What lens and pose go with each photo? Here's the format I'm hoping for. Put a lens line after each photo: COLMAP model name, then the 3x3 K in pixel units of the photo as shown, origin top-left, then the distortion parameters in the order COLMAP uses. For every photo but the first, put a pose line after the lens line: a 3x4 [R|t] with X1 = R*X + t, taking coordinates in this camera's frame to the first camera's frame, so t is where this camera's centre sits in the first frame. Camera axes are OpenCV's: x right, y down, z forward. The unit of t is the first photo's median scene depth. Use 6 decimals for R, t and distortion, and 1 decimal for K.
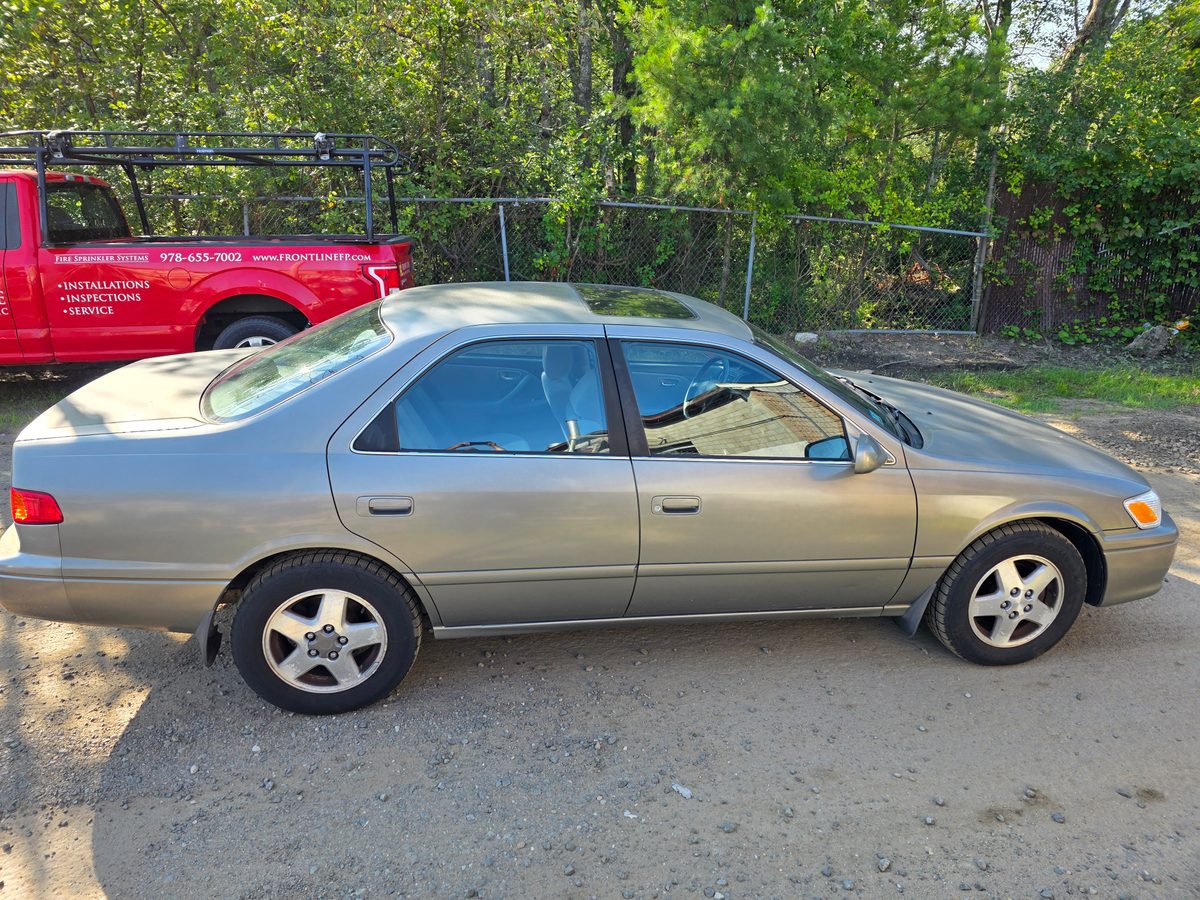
lens RADIAL K [[844.2, 0, 607.9], [0, 844.2, 454.1], [0, 0, 1]] dist [0.054452, -0.057008]
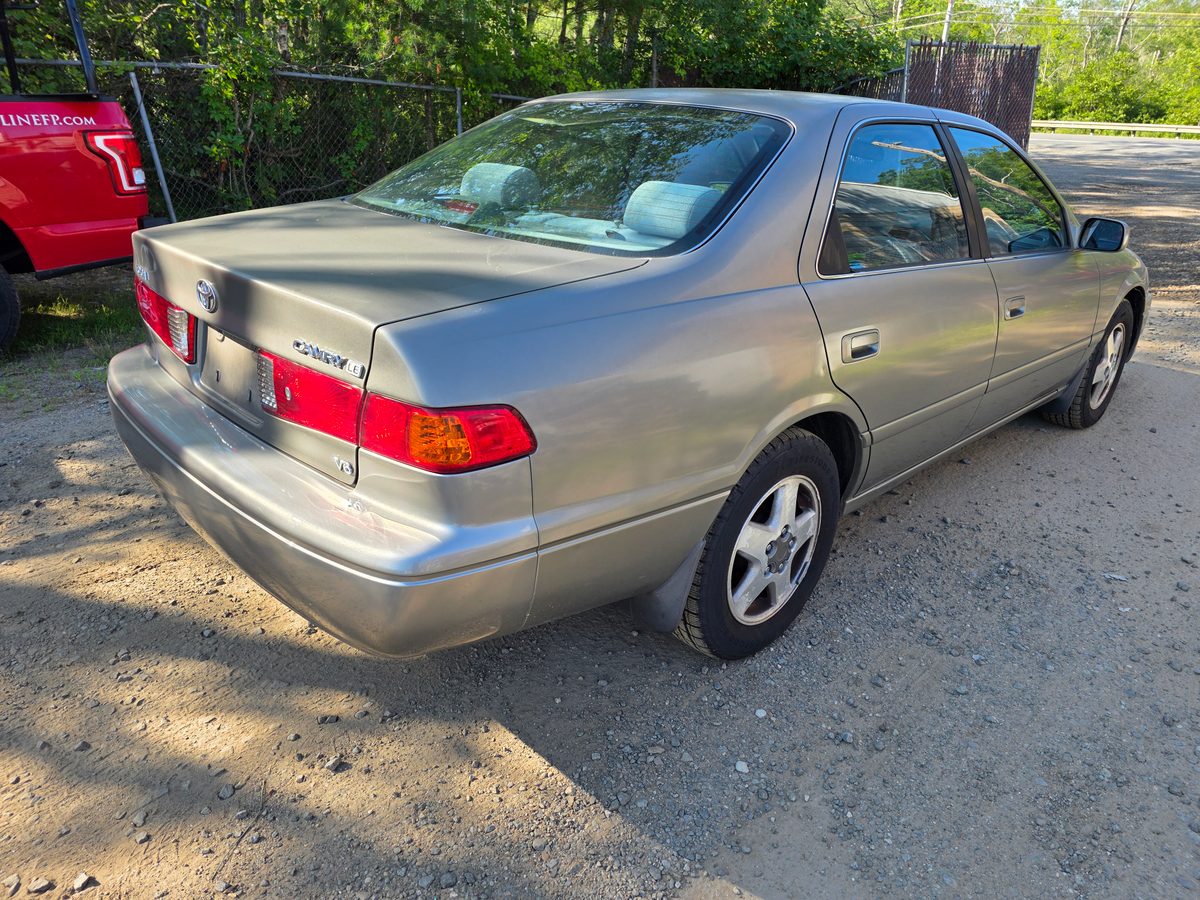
lens RADIAL K [[844.2, 0, 607.9], [0, 844.2, 454.1], [0, 0, 1]] dist [0.054452, -0.057008]
pose [[0.796956, -0.219331, 0.562810, -0.814259], [0.178181, 0.975649, 0.127909, 0.017820], [-0.577159, -0.001656, 0.816630, 0.462596]]
